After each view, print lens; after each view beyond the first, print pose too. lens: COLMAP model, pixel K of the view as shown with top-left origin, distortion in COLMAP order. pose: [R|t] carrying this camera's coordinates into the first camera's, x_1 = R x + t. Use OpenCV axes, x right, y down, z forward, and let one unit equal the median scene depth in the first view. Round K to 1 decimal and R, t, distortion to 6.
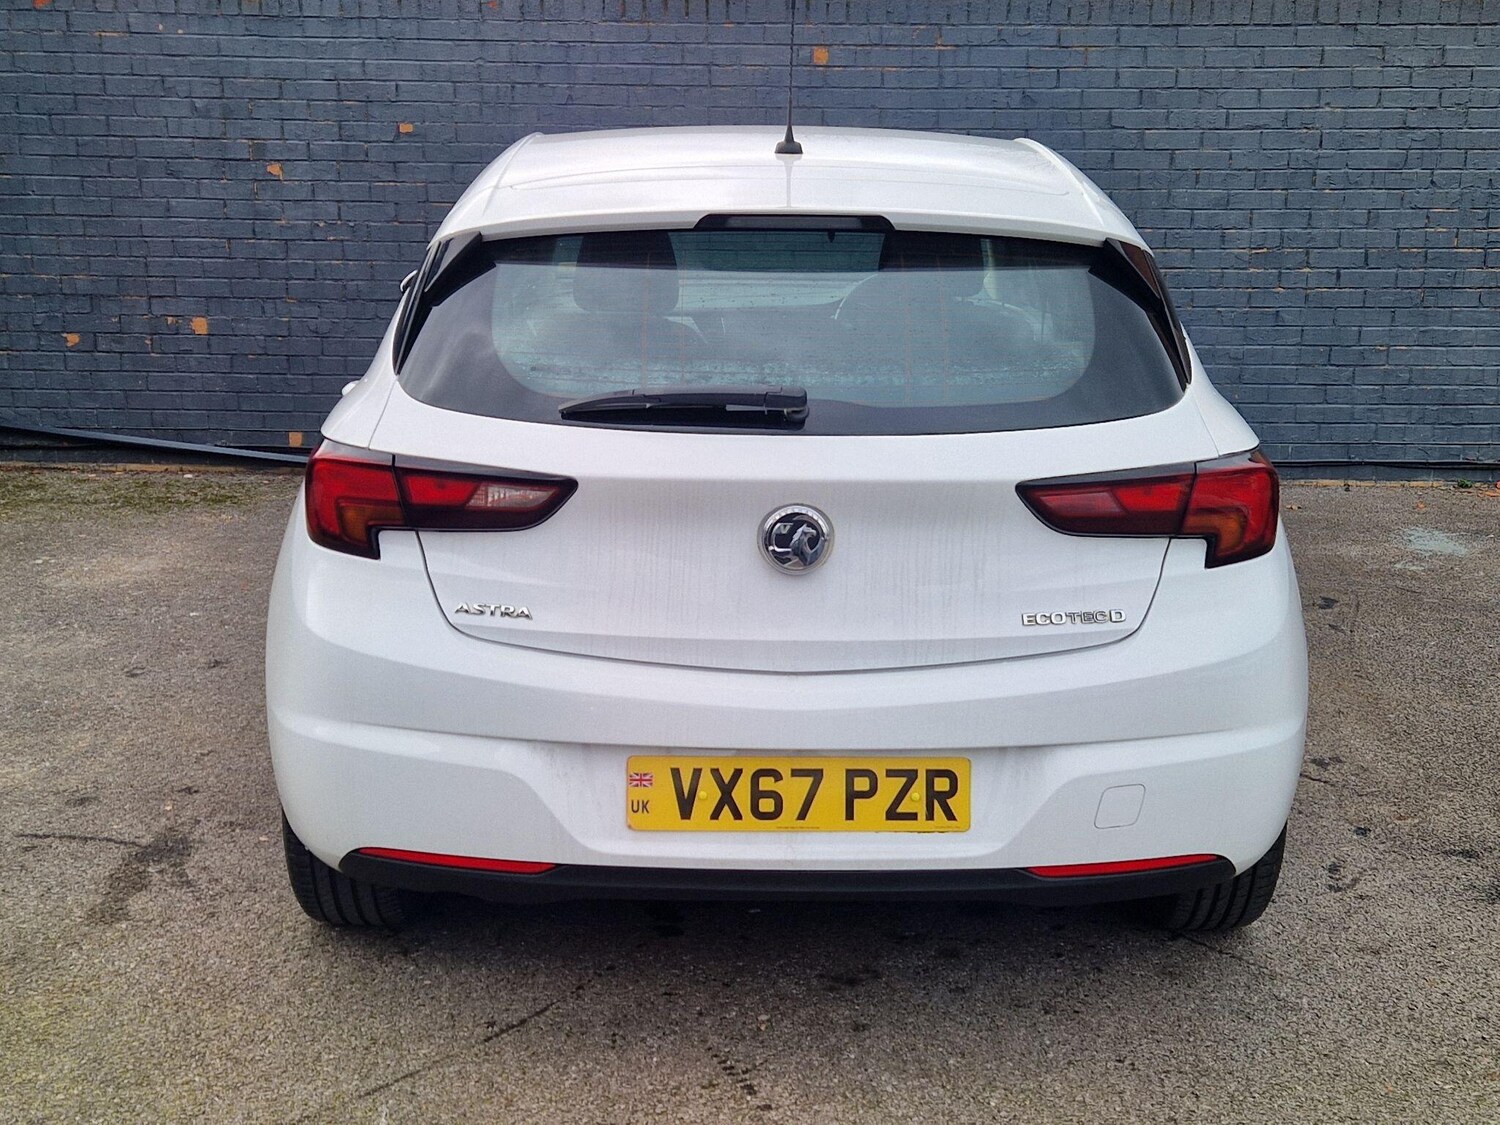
lens RADIAL K [[1829.0, 0, 784.5], [0, 1829.0, 540.9], [0, 0, 1]] dist [0.089824, -0.058100]
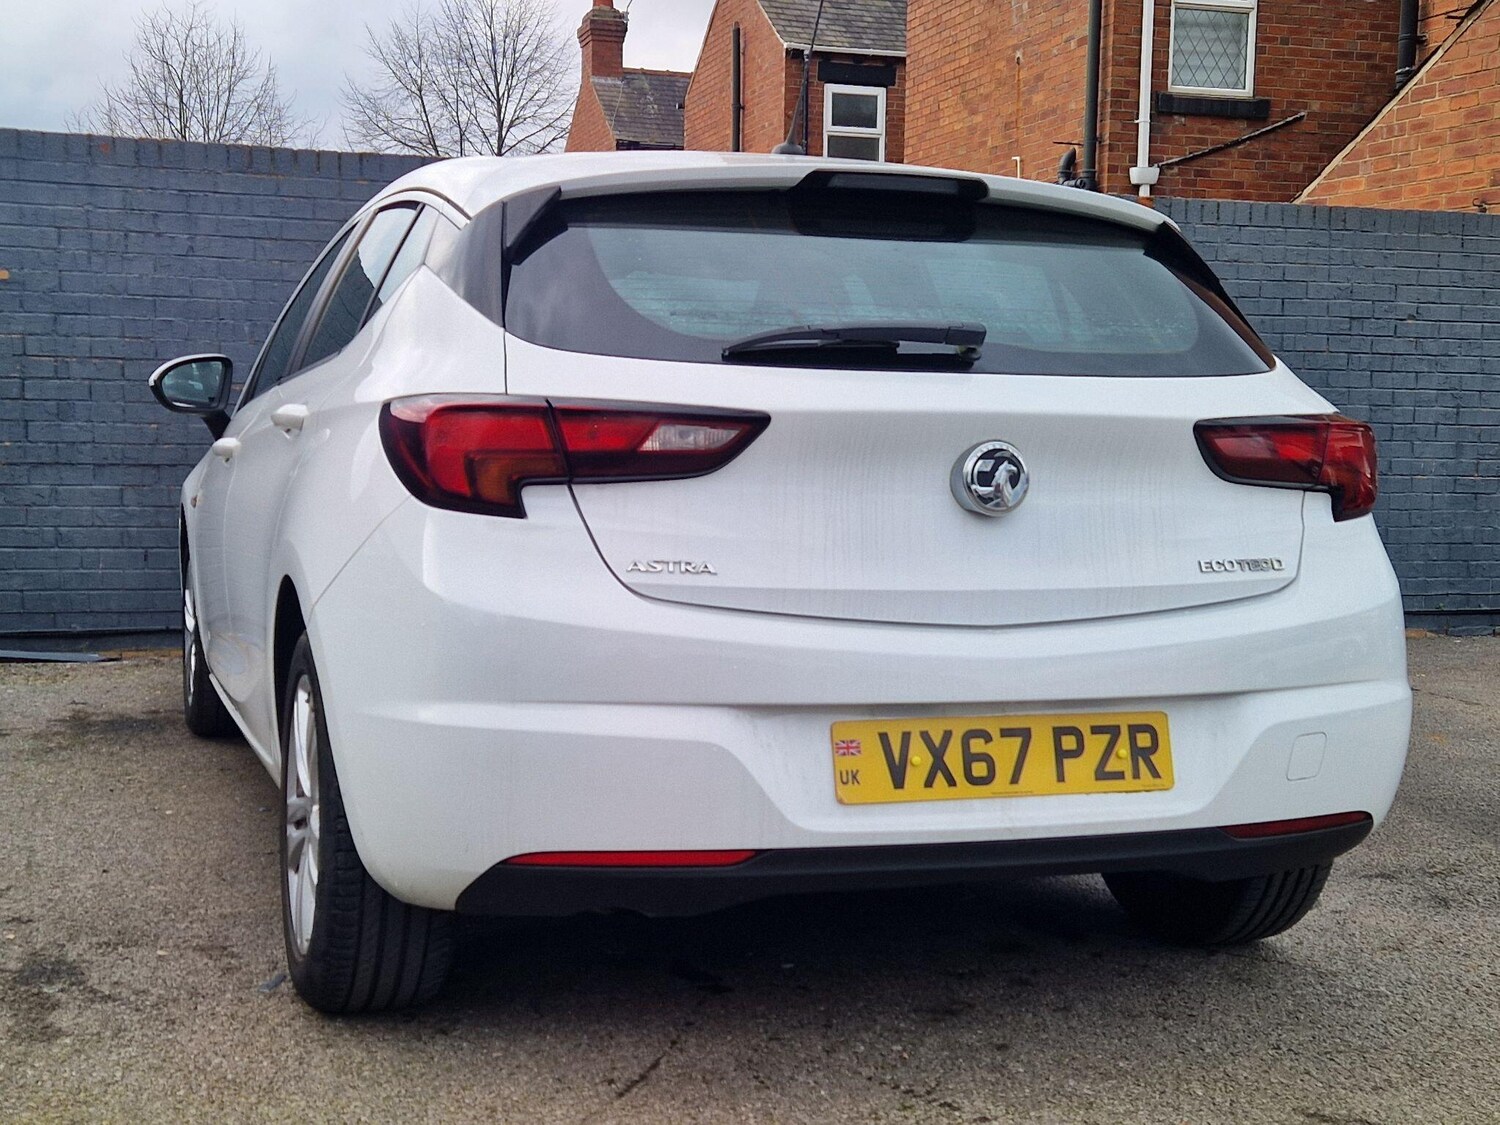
lens RADIAL K [[1822.5, 0, 716.4], [0, 1822.5, 569.2], [0, 0, 1]] dist [0.092379, -0.042790]
pose [[0.954792, -0.017573, 0.296756, -0.386349], [0.057354, 0.990385, -0.125885, 0.146363], [-0.291691, 0.137214, 0.946620, 0.156743]]
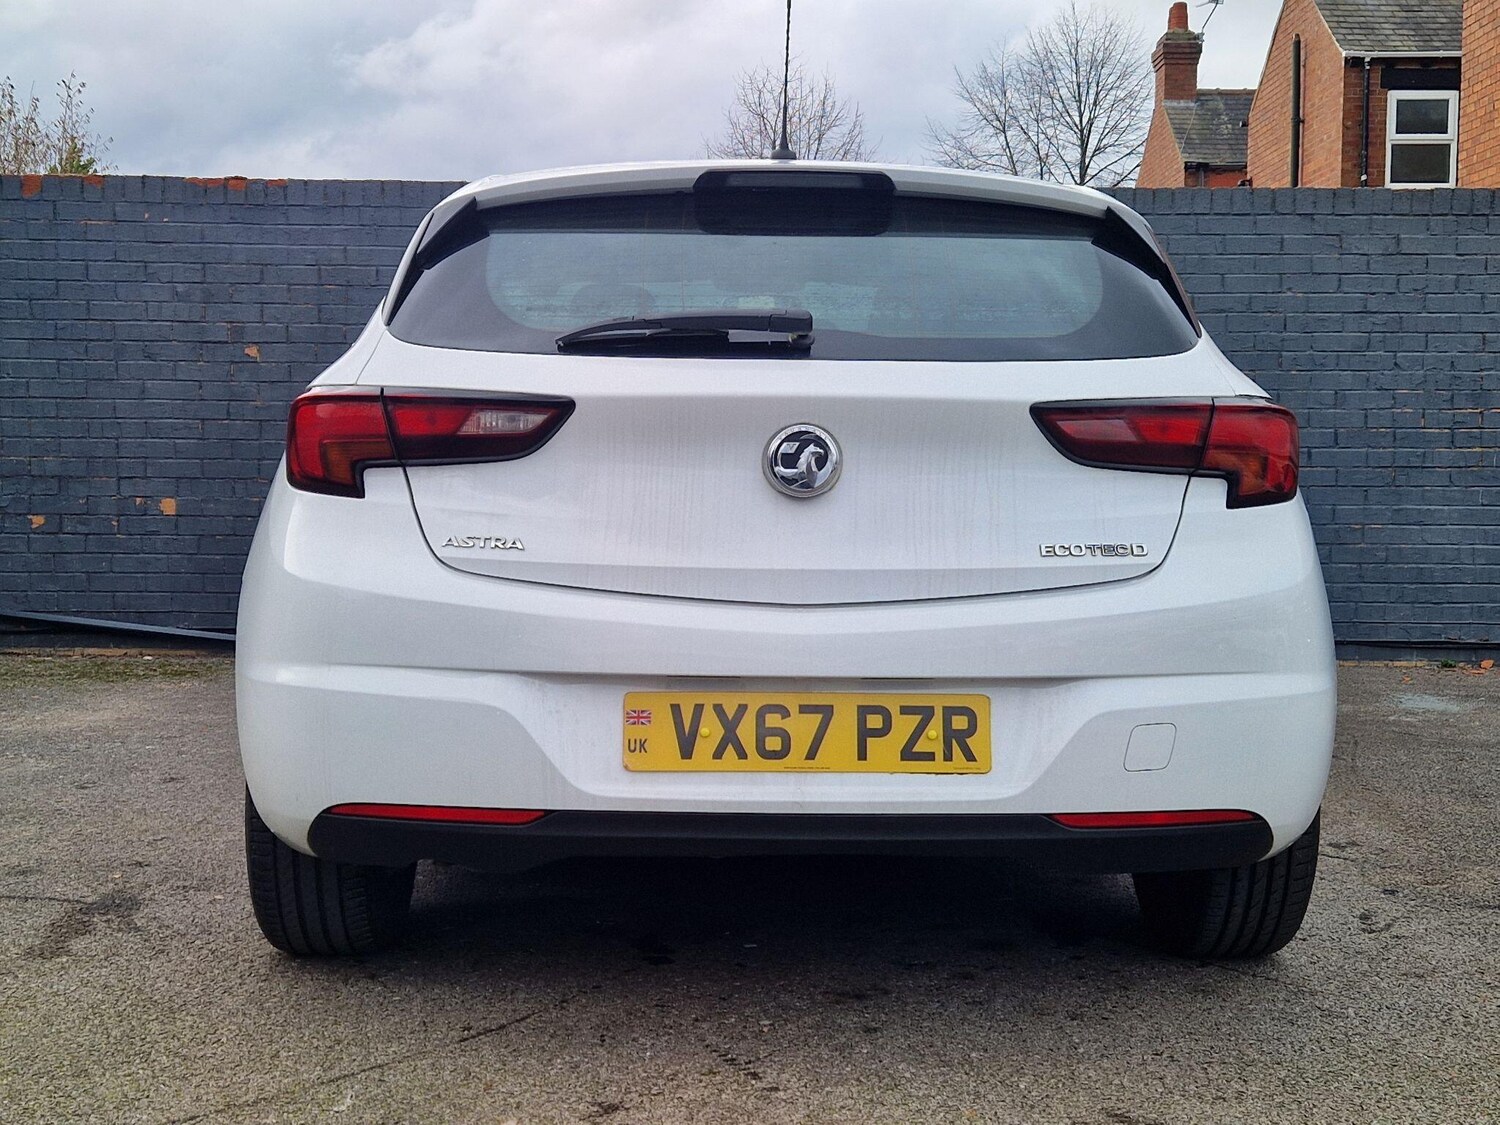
lens RADIAL K [[1829.0, 0, 784.5], [0, 1829.0, 540.9], [0, 0, 1]] dist [0.089824, -0.058100]
pose [[0.999769, -0.002611, 0.021354, -0.022712], [0.006139, 0.985961, -0.166861, 0.189942], [-0.020619, 0.166954, 0.985749, 0.061537]]
